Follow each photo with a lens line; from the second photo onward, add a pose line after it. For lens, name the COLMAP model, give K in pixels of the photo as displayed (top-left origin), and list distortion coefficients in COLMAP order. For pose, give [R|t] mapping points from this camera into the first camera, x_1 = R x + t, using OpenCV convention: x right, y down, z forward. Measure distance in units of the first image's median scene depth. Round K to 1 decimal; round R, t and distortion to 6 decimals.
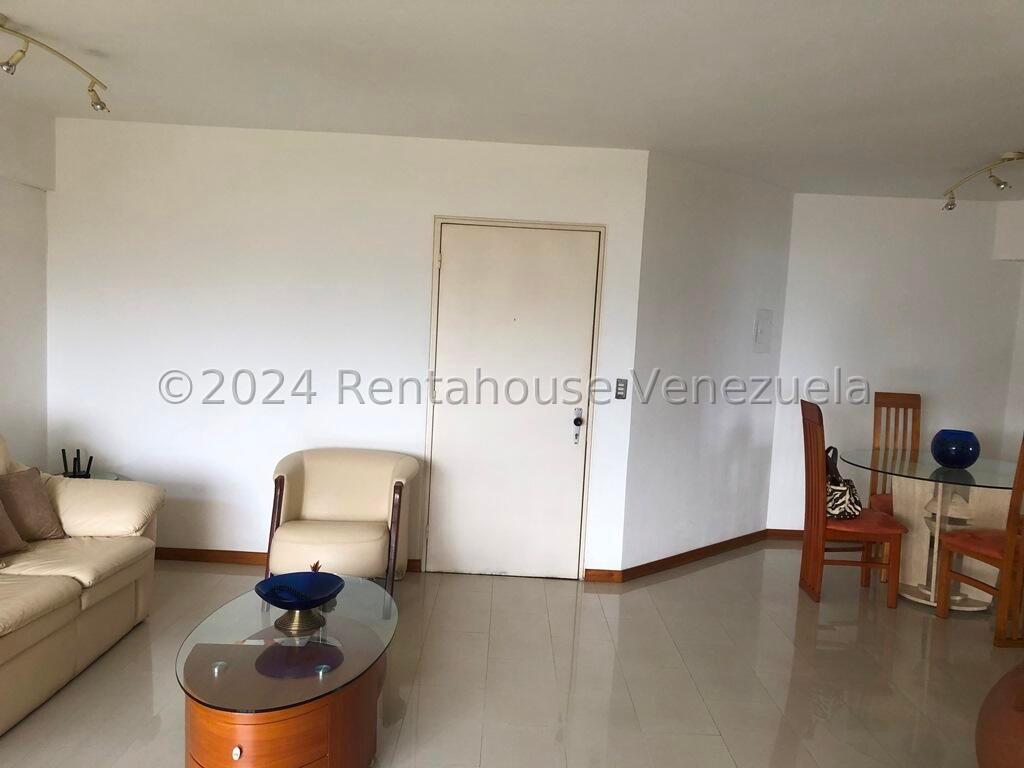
lens RADIAL K [[837.5, 0, 511.2], [0, 837.5, 392.2], [0, 0, 1]] dist [0.034648, -0.063618]
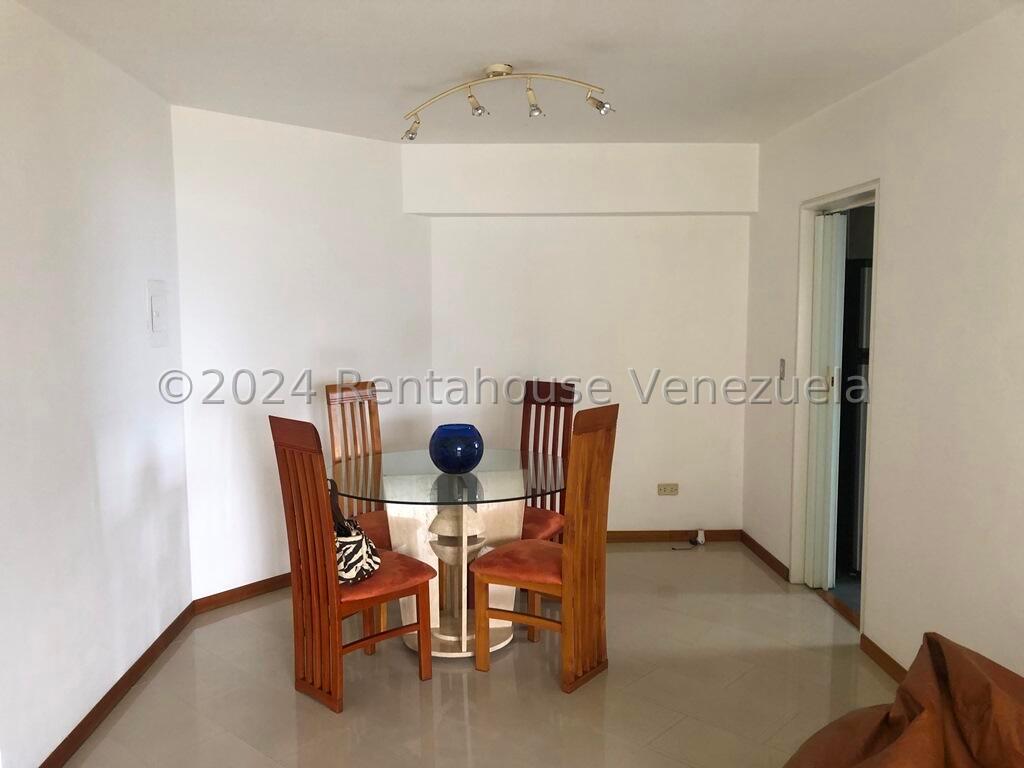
lens RADIAL K [[819.7, 0, 494.0], [0, 819.7, 384.2], [0, 0, 1]] dist [0.028235, -0.055384]
pose [[0.668847, -0.126447, 0.732567, -0.001551], [0.104383, 0.991640, 0.075862, -0.047136], [-0.736035, 0.025728, 0.676454, 0.459494]]
